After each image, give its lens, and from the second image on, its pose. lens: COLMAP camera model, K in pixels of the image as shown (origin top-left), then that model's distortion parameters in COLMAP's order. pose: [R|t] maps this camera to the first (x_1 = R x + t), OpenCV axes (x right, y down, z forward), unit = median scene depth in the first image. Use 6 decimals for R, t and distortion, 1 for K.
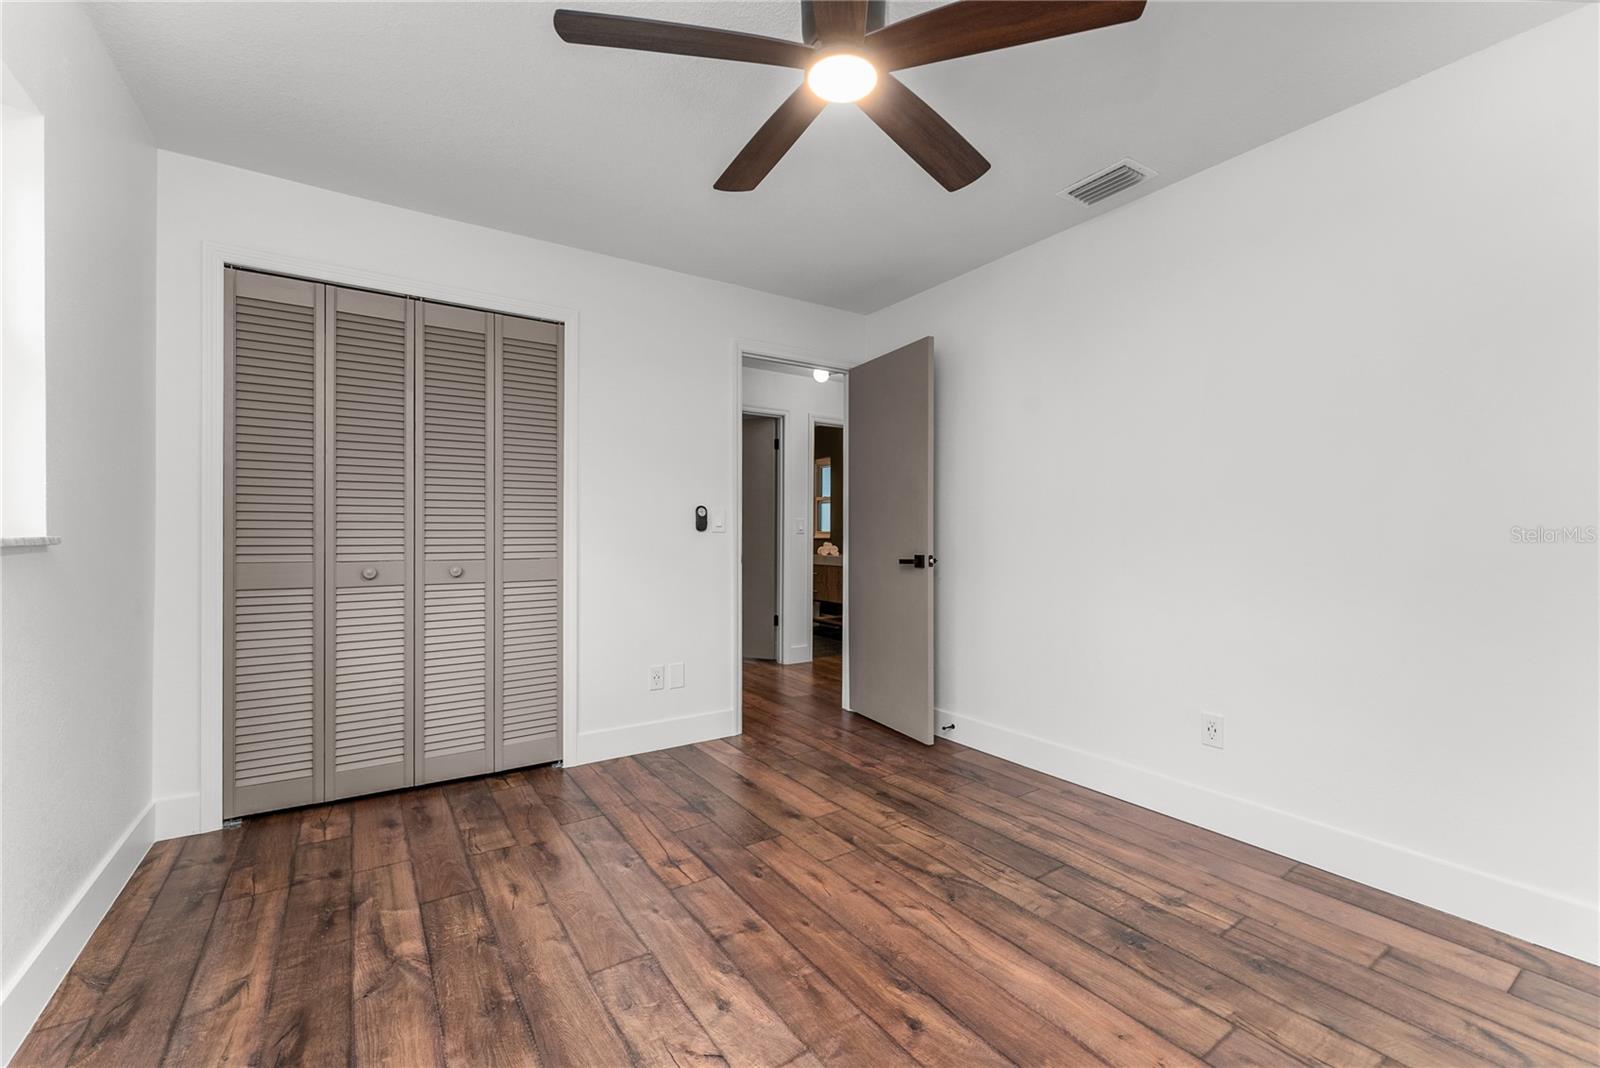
lens RADIAL K [[683.3, 0, 800.0], [0, 683.3, 534.0], [0, 0, 1]] dist [-0.000238, -0.000095]
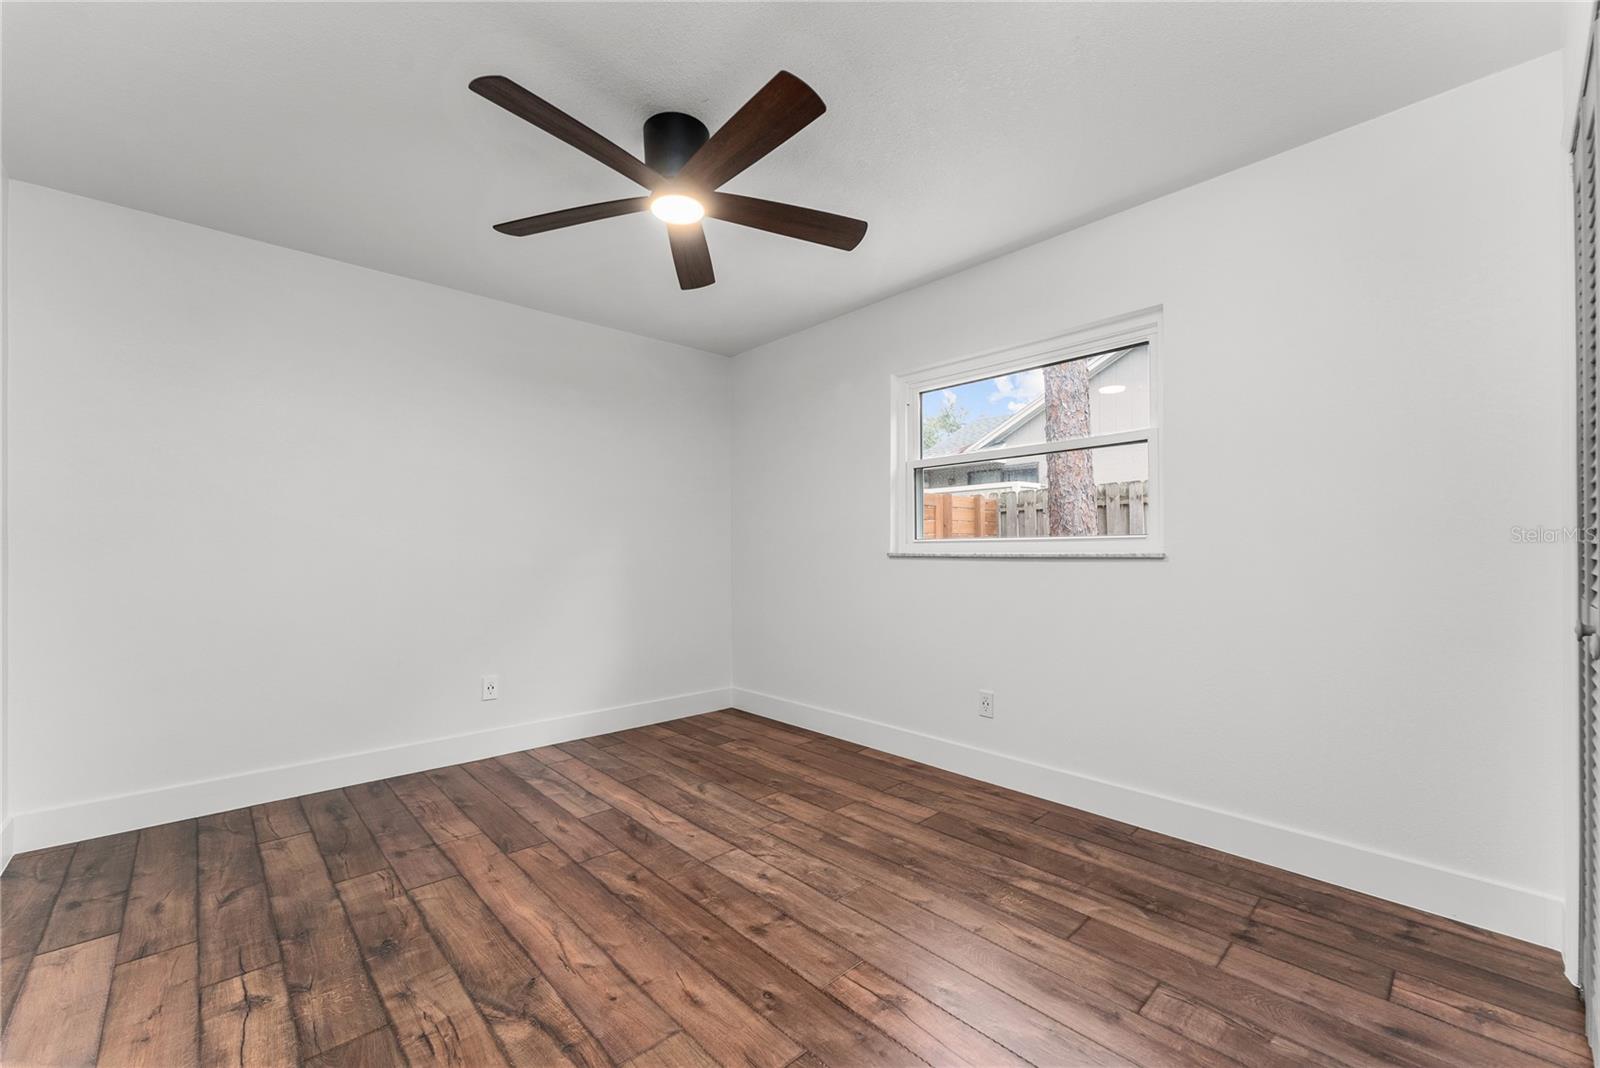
lens RADIAL K [[655.1, 0, 804.1], [0, 655.1, 519.2], [0, 0, 1]] dist [0.000713, -0.000260]
pose [[-0.987071, -0.006077, -0.160170, 0.023856], [0.001394, 0.998918, -0.046492, -0.003841], [0.160279, -0.046114, -0.985994, 2.018204]]
